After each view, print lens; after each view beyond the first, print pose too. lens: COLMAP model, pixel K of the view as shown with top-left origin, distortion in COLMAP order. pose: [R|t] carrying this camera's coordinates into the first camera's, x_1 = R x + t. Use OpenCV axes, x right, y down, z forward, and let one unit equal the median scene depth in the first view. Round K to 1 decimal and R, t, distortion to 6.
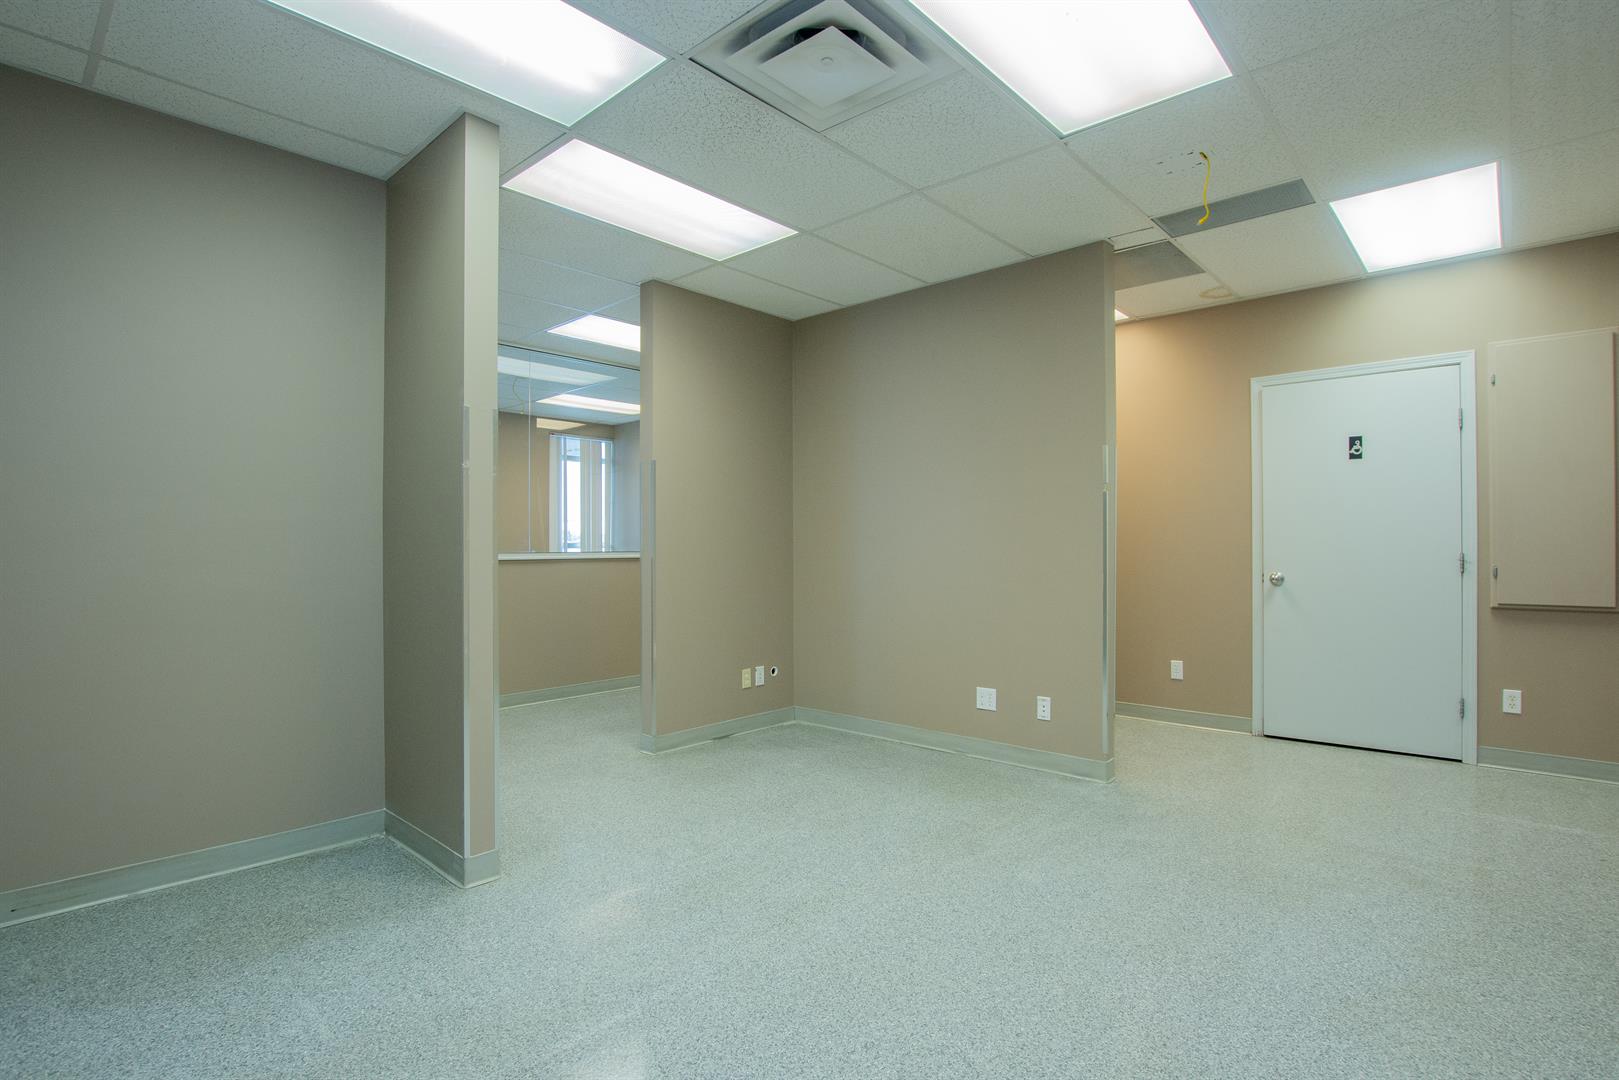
lens RADIAL K [[783.6, 0, 804.3], [0, 783.6, 544.6], [0, 0, 1]] dist [-0.027061, 0.000782]
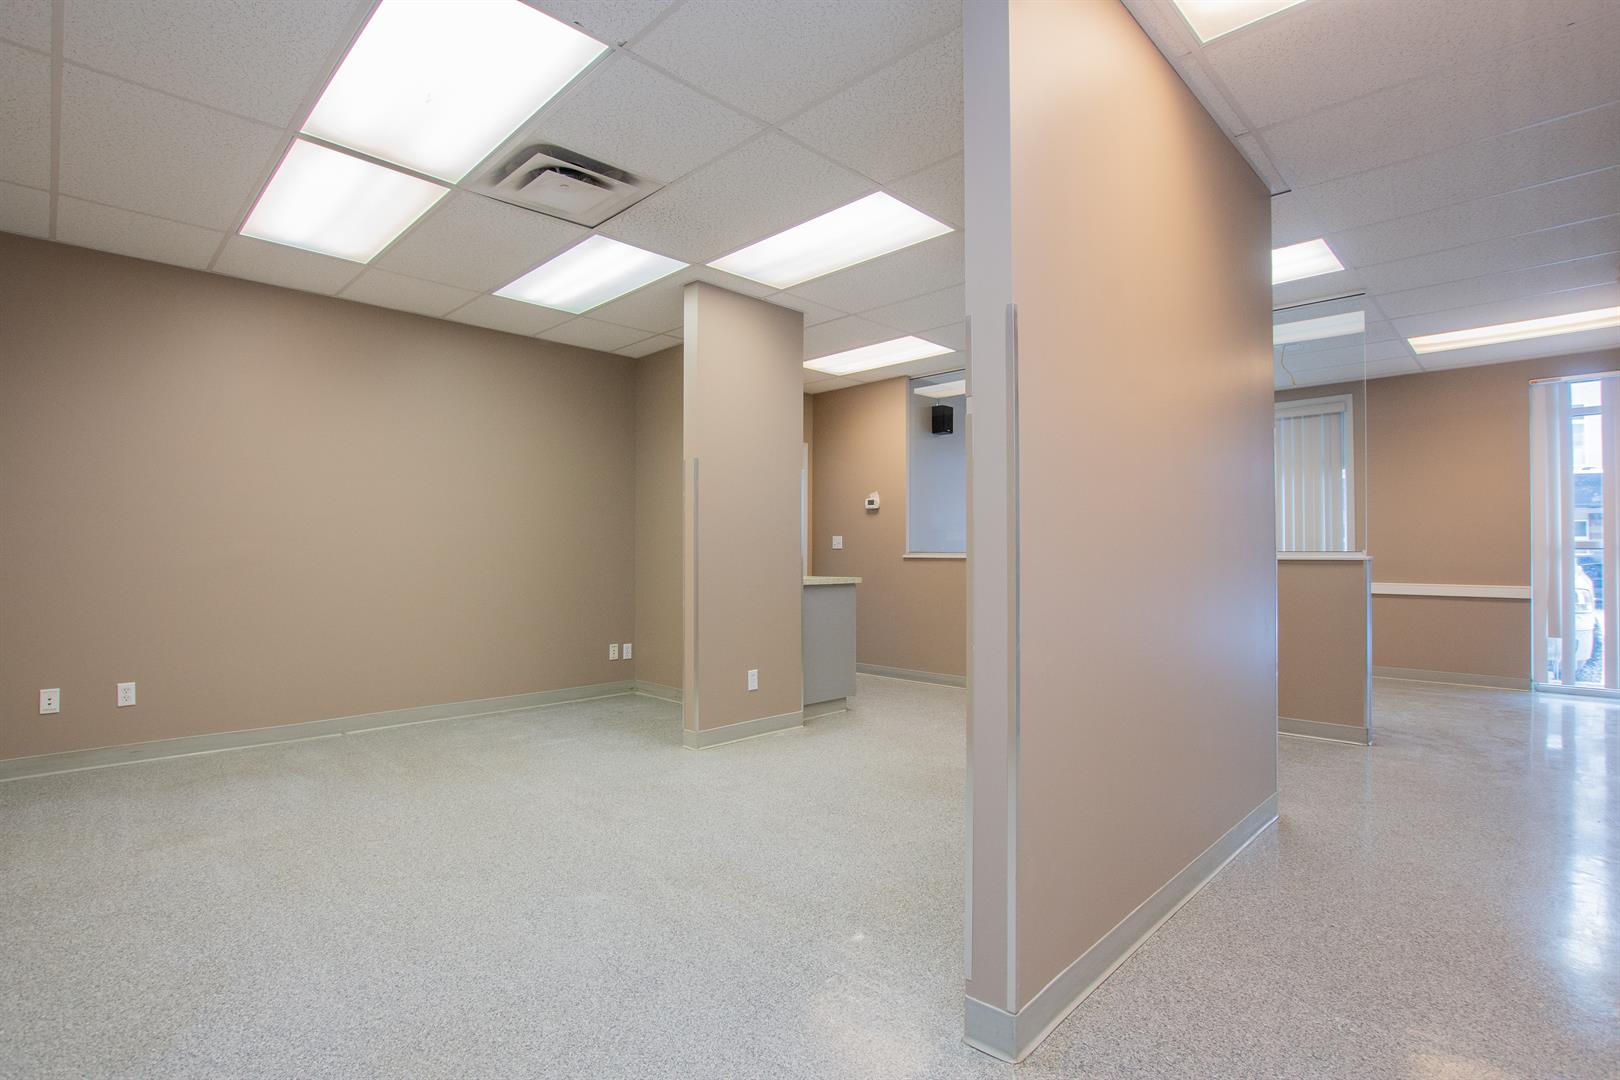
lens RADIAL K [[767.4, 0, 804.5], [0, 767.4, 548.7], [0, 0, 1]] dist [-0.025339, 0.001391]
pose [[-0.035613, -0.004986, -0.999353, 1.131722], [0.000947, 0.999987, -0.005023, 0.019031], [0.999365, -0.001125, -0.035607, 1.227497]]
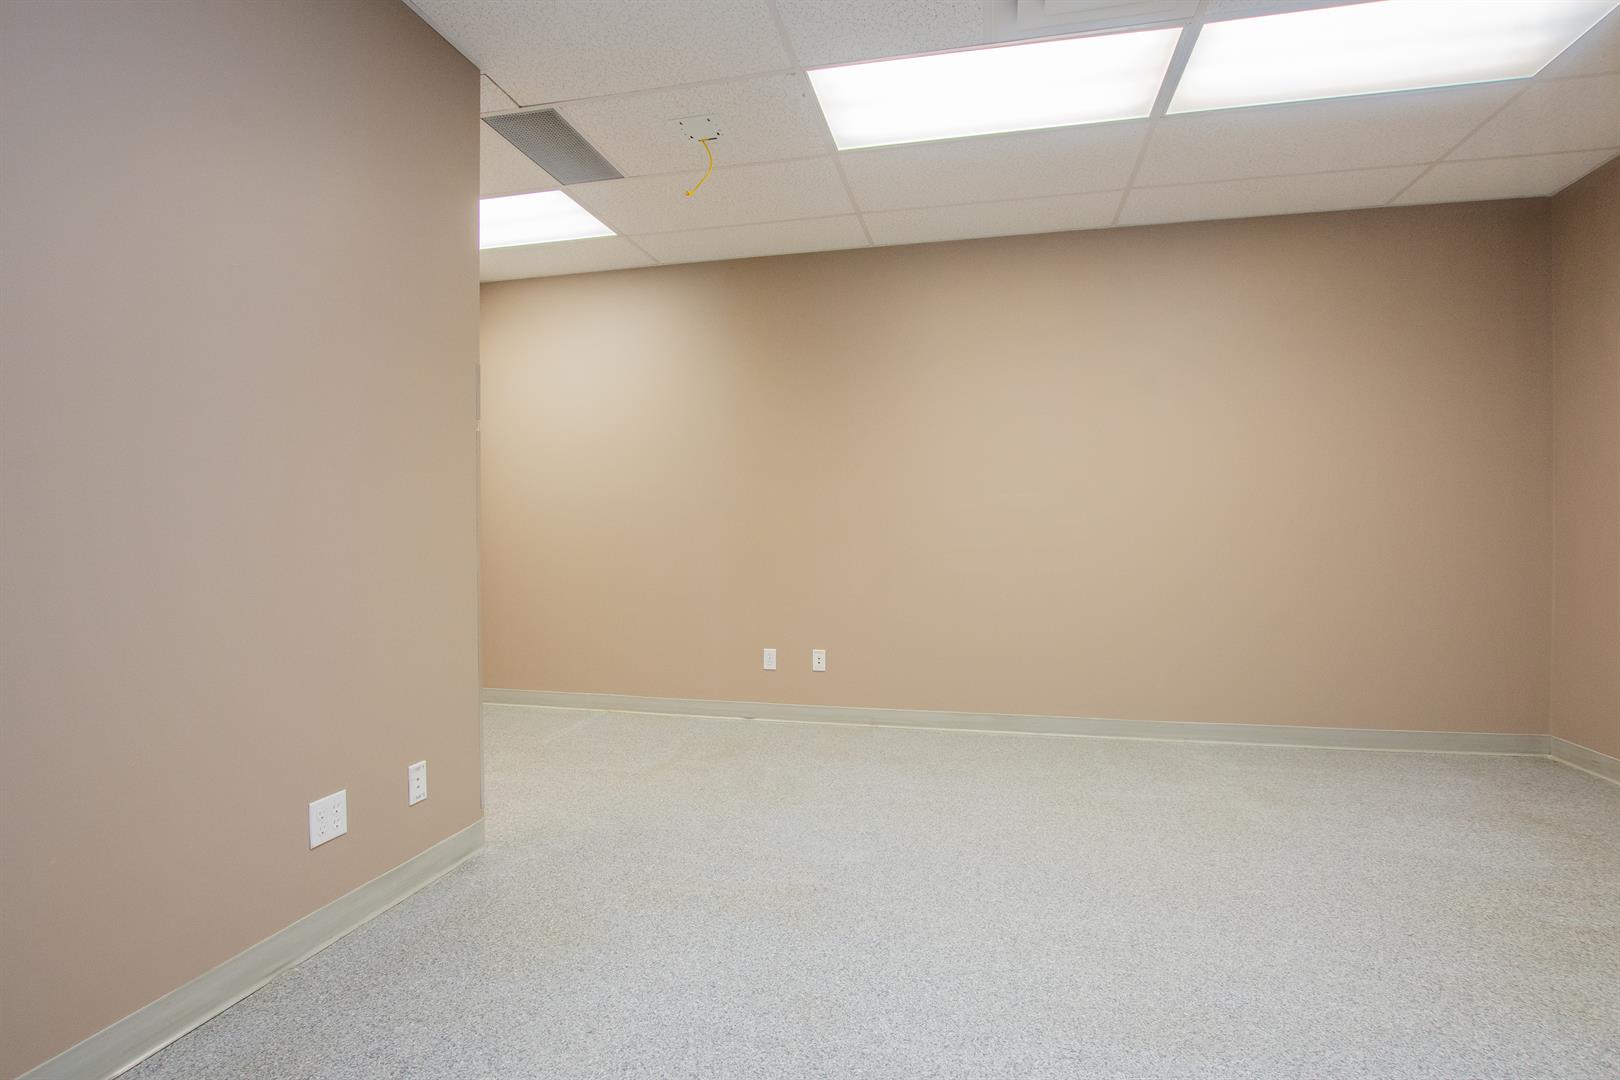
lens RADIAL K [[784.1, 0, 804.8], [0, 784.1, 544.6], [0, 0, 1]] dist [-0.027061, 0.000782]
pose [[-0.488228, -0.003688, 0.872708, -0.486592], [0.002900, 0.999979, 0.005848, 0.039412], [-0.872711, 0.005386, -0.488207, 1.453268]]
